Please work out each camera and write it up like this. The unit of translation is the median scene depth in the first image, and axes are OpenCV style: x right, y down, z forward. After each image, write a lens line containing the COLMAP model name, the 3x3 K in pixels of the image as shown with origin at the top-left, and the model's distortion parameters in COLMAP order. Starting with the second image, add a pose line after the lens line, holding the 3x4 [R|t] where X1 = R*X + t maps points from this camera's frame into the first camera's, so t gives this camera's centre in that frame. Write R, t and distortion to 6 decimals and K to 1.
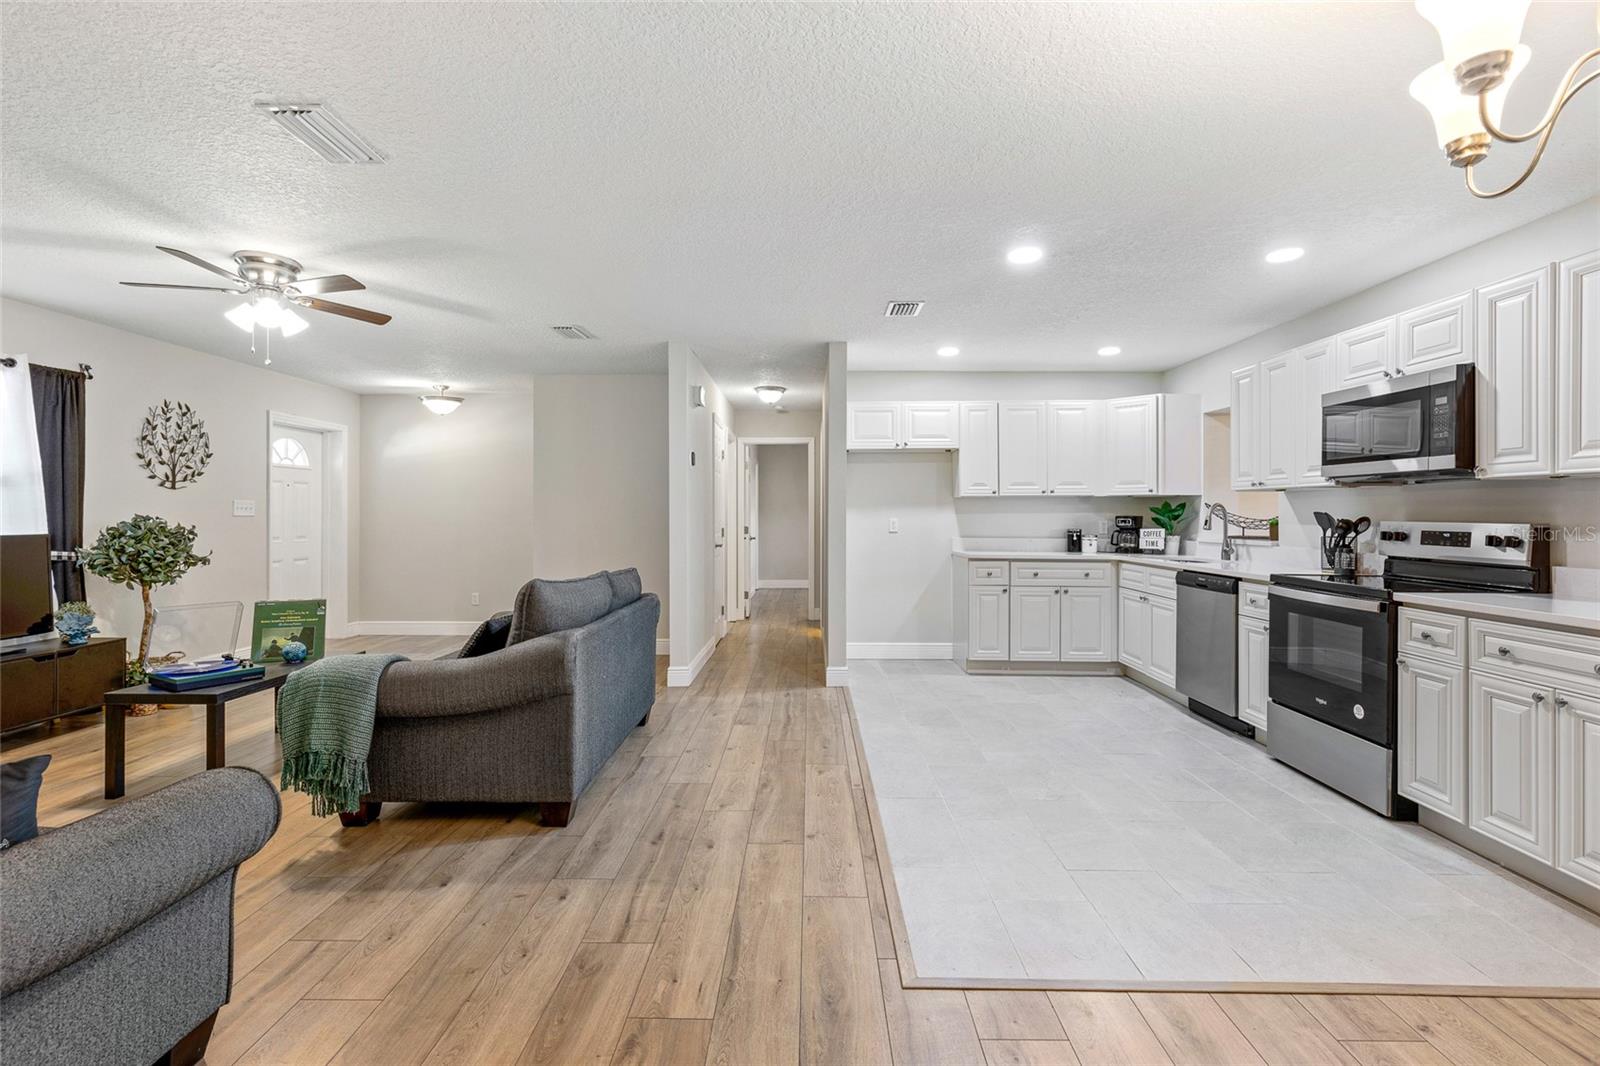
lens RADIAL K [[726.2, 0, 801.7], [0, 726.2, 509.8], [0, 0, 1]] dist [0.002320, -0.001527]
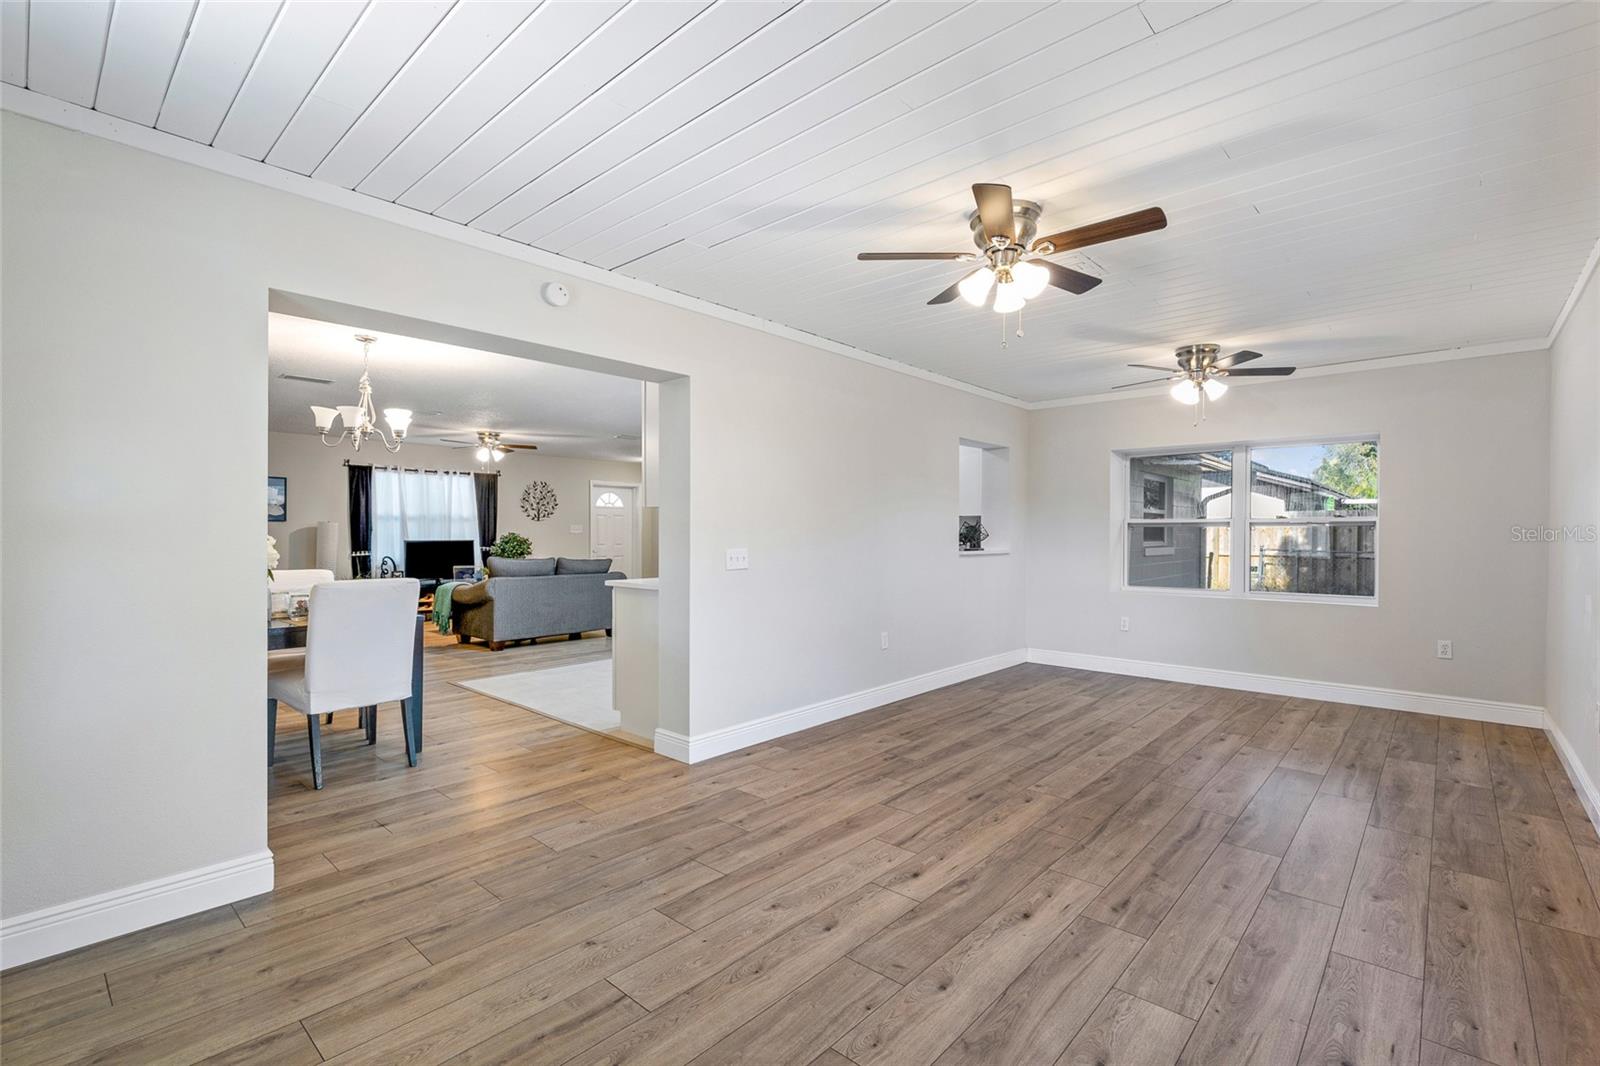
lens RADIAL K [[726.2, 0, 812.1], [0, 726.2, 547.3], [0, 0, 1]] dist [0.002320, -0.001527]
pose [[0.756313, 0.014063, -0.654059, 1.660847], [0.002471, 0.999700, 0.024351, -0.000319], [0.654205, -0.020033, 0.756052, -0.173279]]
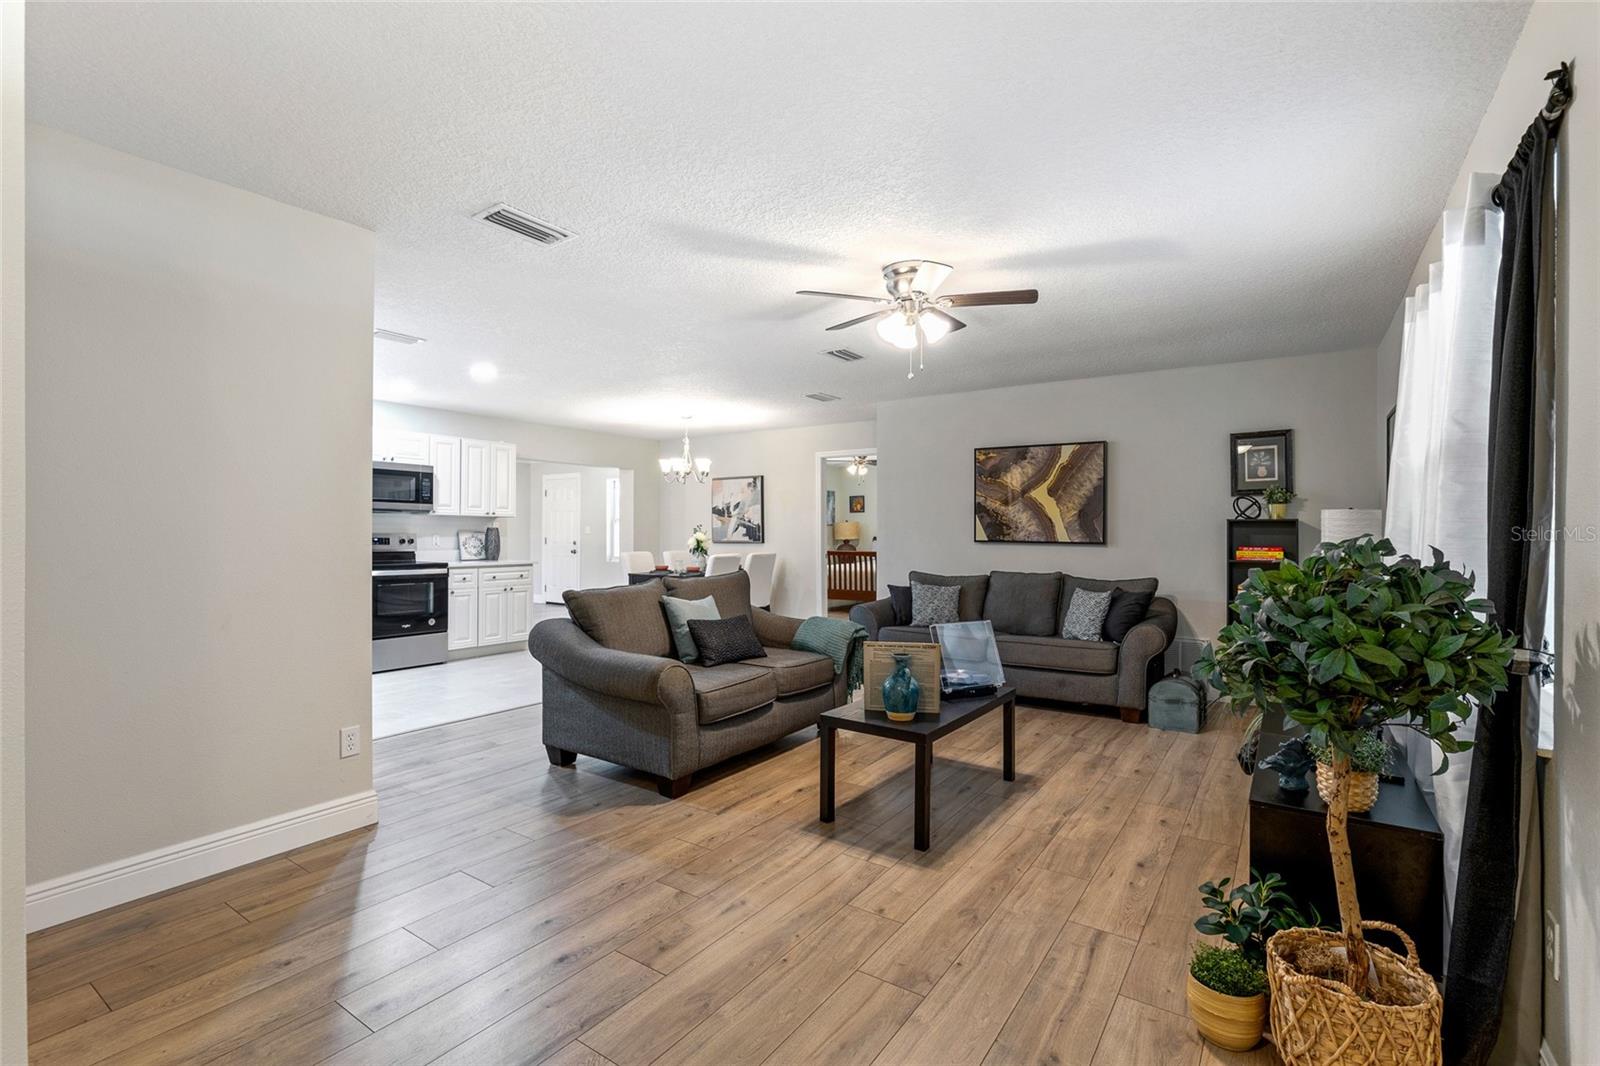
lens RADIAL K [[726.2, 0, 803.6], [0, 726.2, 530.7], [0, 0, 1]] dist [0.002320, -0.001527]
pose [[-0.832837, -0.004509, 0.553500, -1.070549], [-0.010014, 0.999926, -0.006922, 0.010685], [-0.553428, -0.011308, -0.832820, 1.751364]]
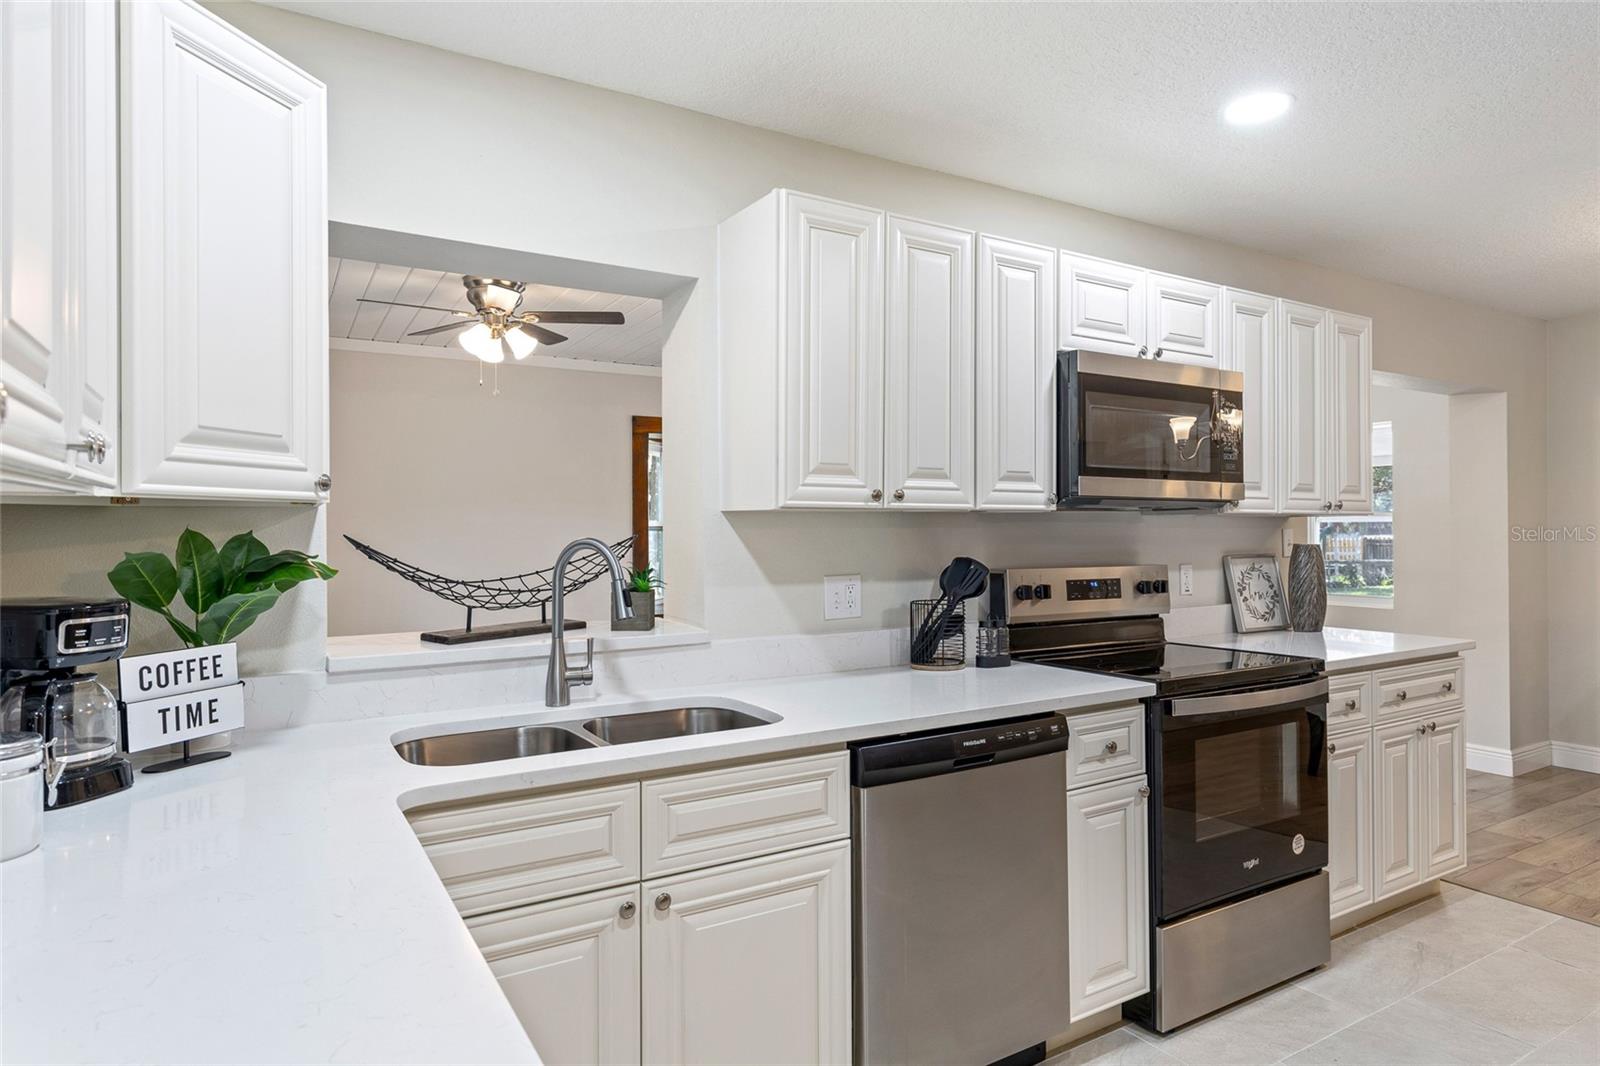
lens RADIAL K [[922.9, 0, 801.4], [0, 922.9, 524.2], [0, 0, 1]] dist [0.002823, -0.001273]
pose [[-0.525532, 0.001821, 0.850772, 0.212386], [-0.003214, 0.999986, -0.004126, -0.018446], [-0.850768, -0.004903, -0.525519, 1.501179]]
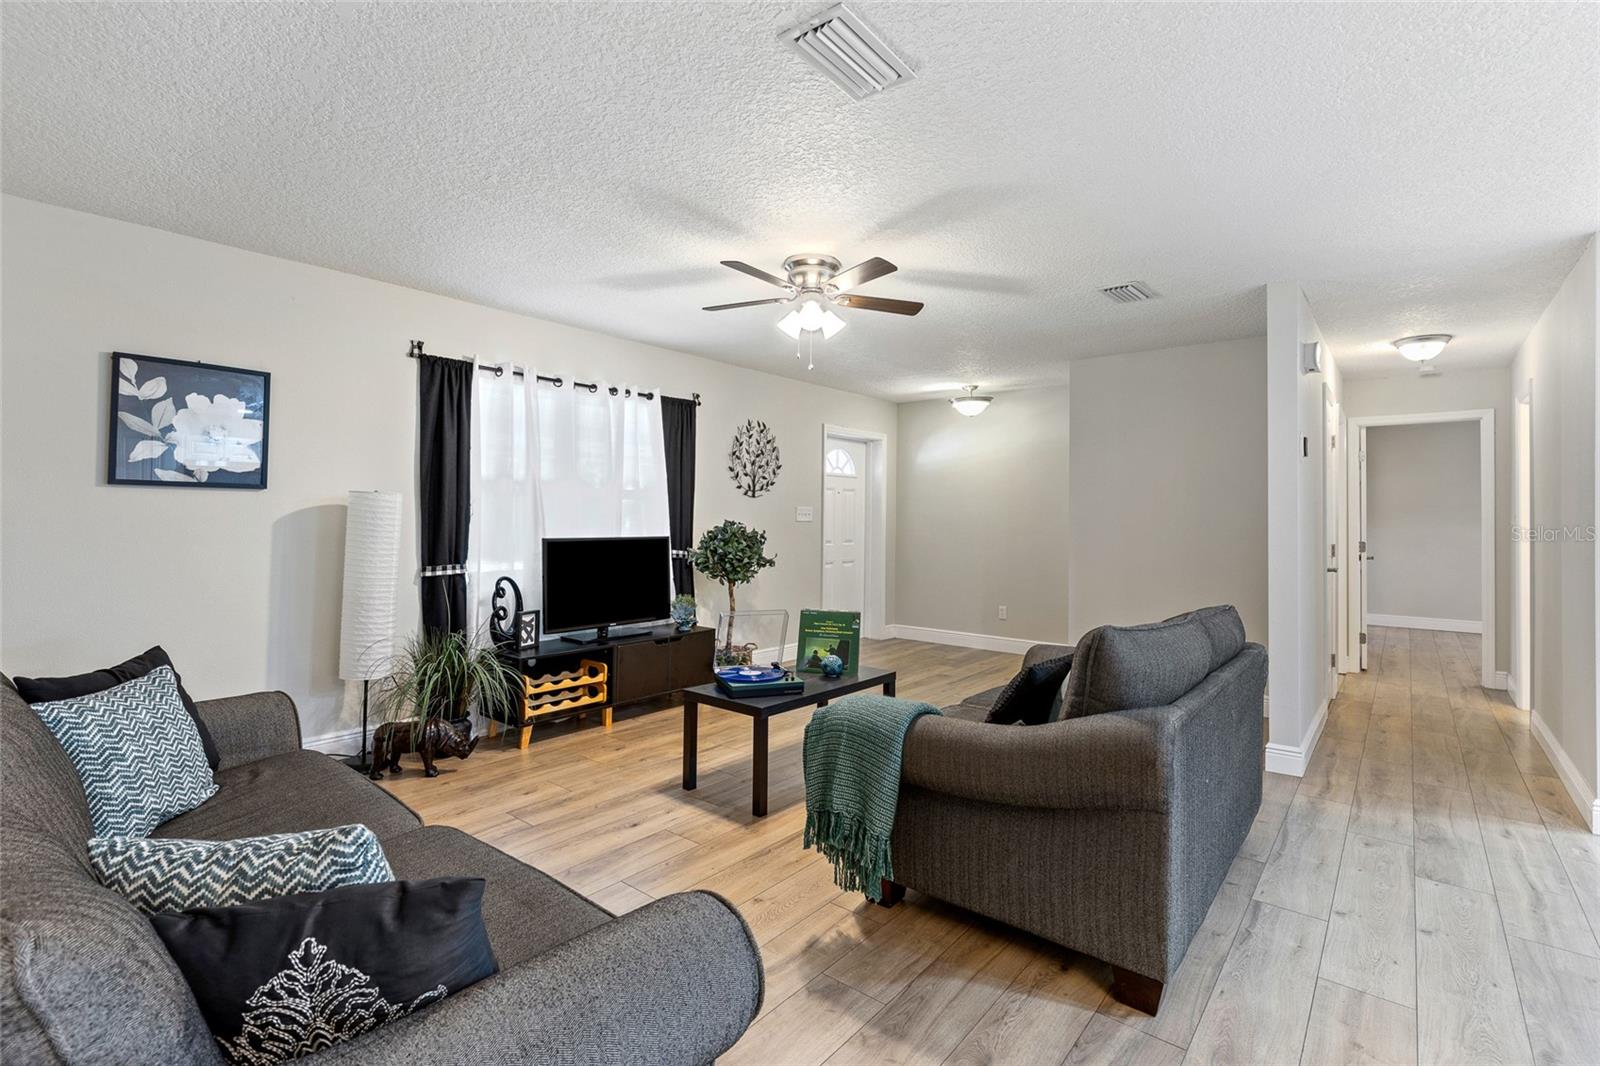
lens RADIAL K [[726.2, 0, 796.5], [0, 726.2, 518.8], [0, 0, 1]] dist [0.002320, -0.001527]
pose [[0.771990, 0.009779, -0.635560, -0.122347], [-0.005382, 0.999946, 0.008847, -0.007339], [0.635612, -0.003409, 0.772001, 0.224656]]
